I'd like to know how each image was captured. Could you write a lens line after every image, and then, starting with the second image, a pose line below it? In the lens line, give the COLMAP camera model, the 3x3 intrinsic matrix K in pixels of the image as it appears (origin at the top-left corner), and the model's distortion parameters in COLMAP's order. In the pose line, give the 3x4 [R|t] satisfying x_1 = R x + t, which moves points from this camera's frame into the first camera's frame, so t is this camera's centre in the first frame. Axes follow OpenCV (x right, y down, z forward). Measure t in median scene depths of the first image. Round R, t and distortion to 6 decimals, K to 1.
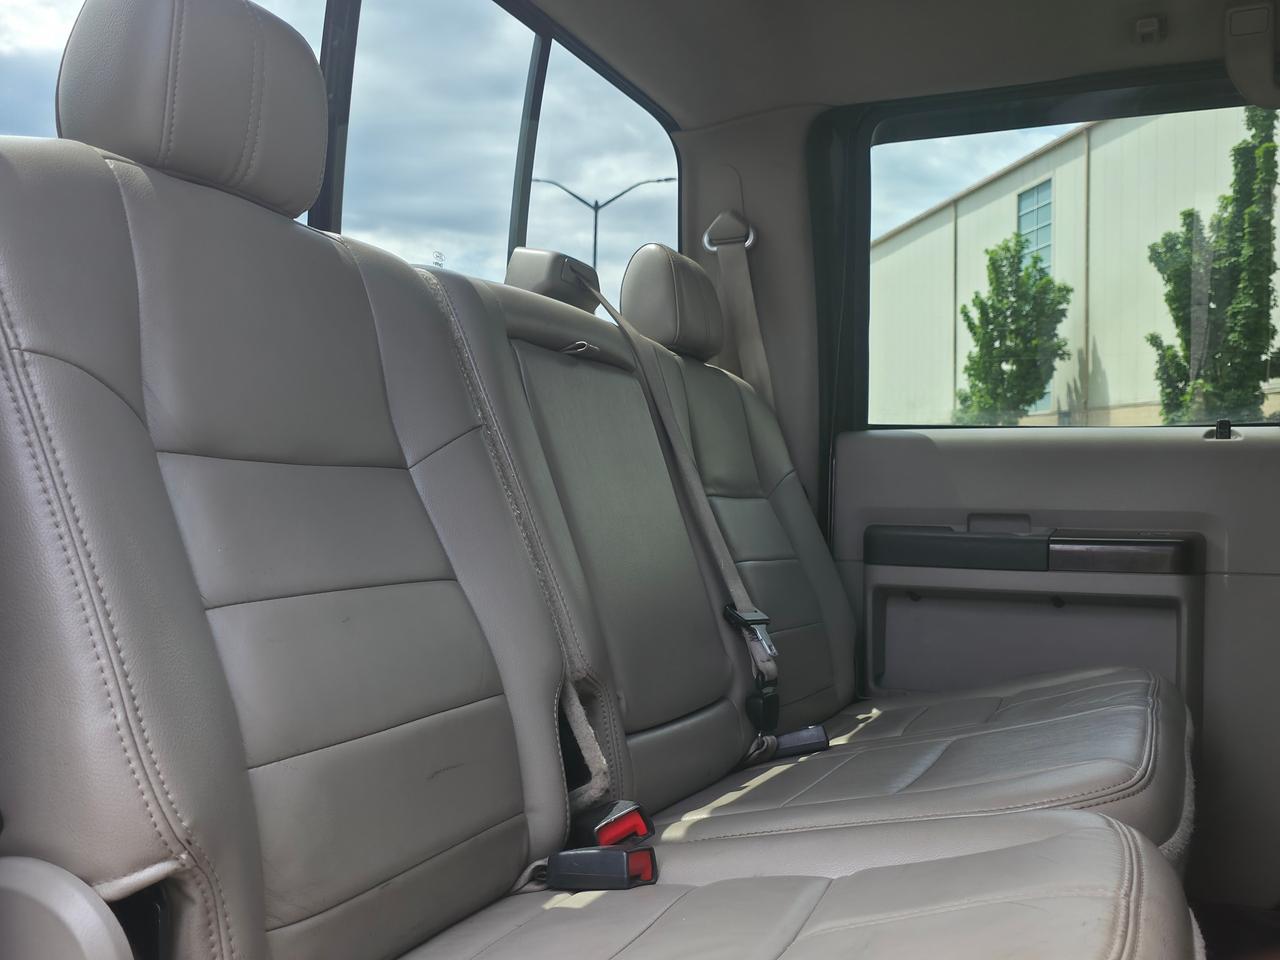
lens RADIAL K [[1275.1, 0, 639.0], [0, 1275.1, 539.9], [0, 0, 1]] dist [0.099156, -0.187152]
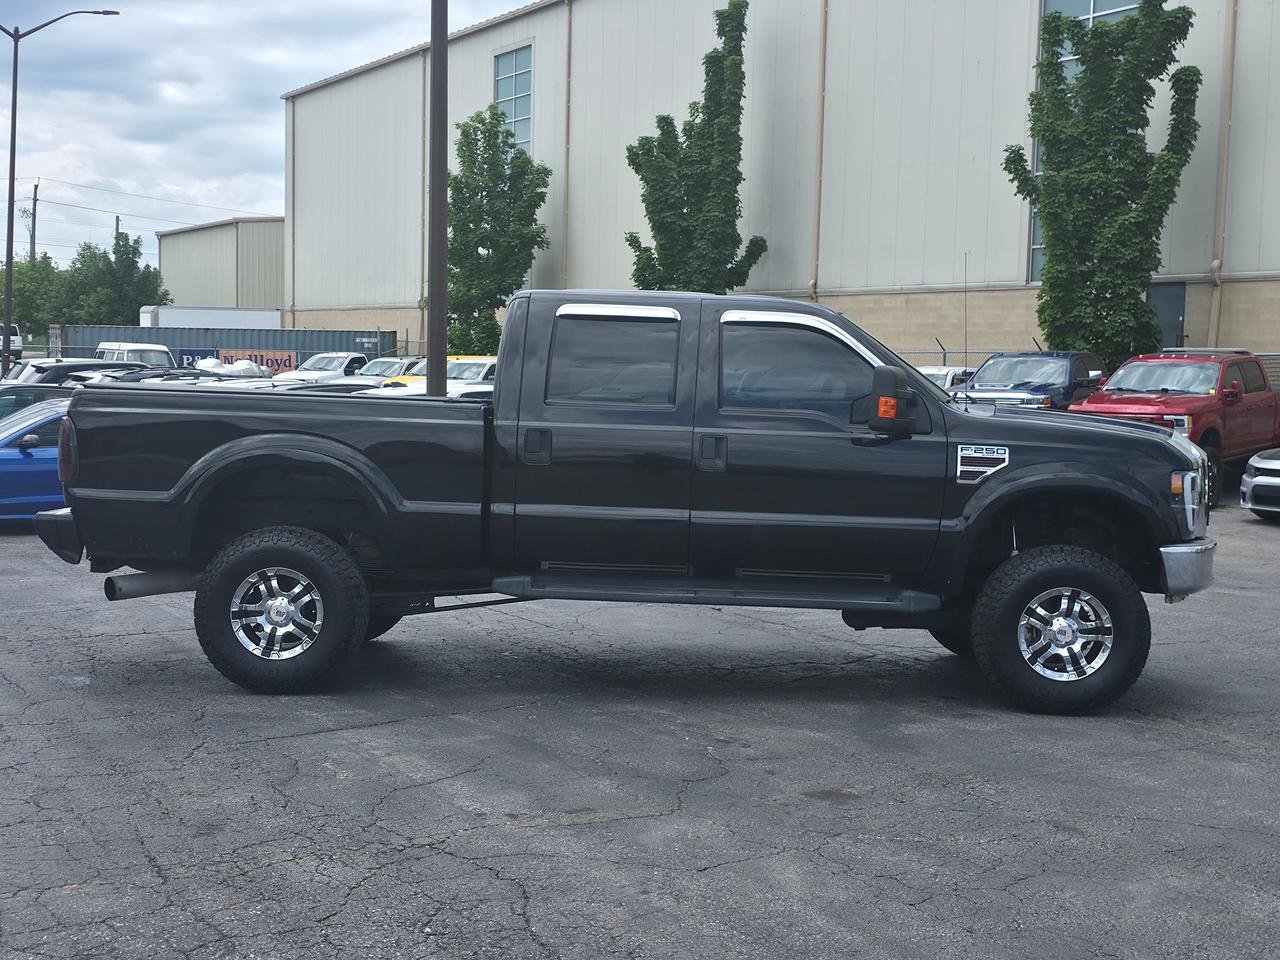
lens RADIAL K [[1684.6, 0, 630.6], [0, 1684.6, 478.8], [0, 0, 1]] dist [0.167773, -0.443991]
pose [[0.927867, -0.000078, 0.372912, -0.090473], [-0.010036, 0.999633, 0.025180, -0.004827], [-0.372777, -0.027106, 0.927525, -0.221411]]
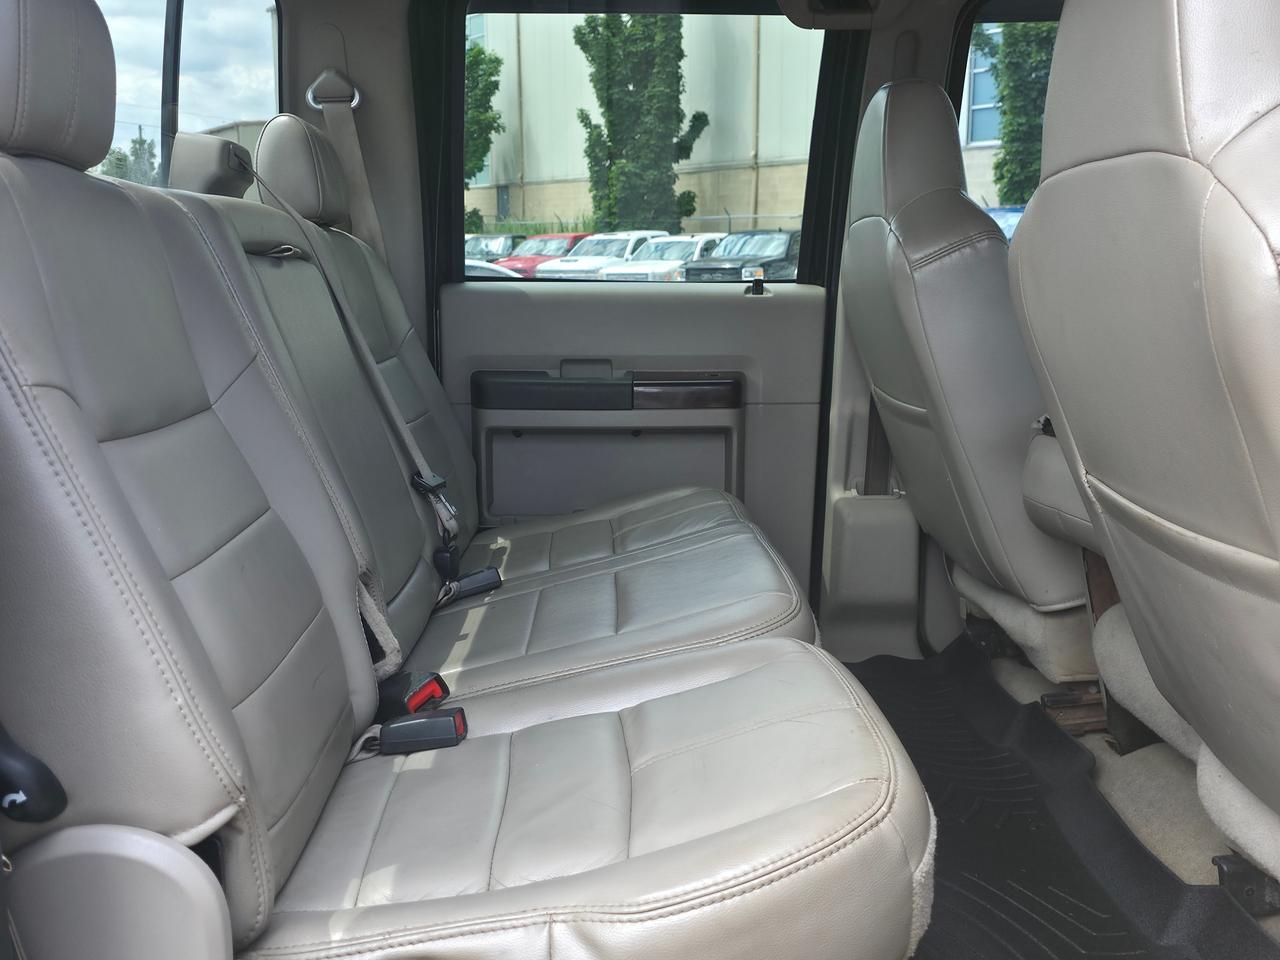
lens RADIAL K [[1267.1, 0, 635.3], [0, 1267.1, 527.8], [0, 0, 1]] dist [0.032866, -0.032232]
pose [[0.909093, -0.093484, 0.405969, -0.017569], [0.022343, 0.984036, 0.176564, -0.007909], [-0.415994, -0.151442, 0.896668, -0.007533]]
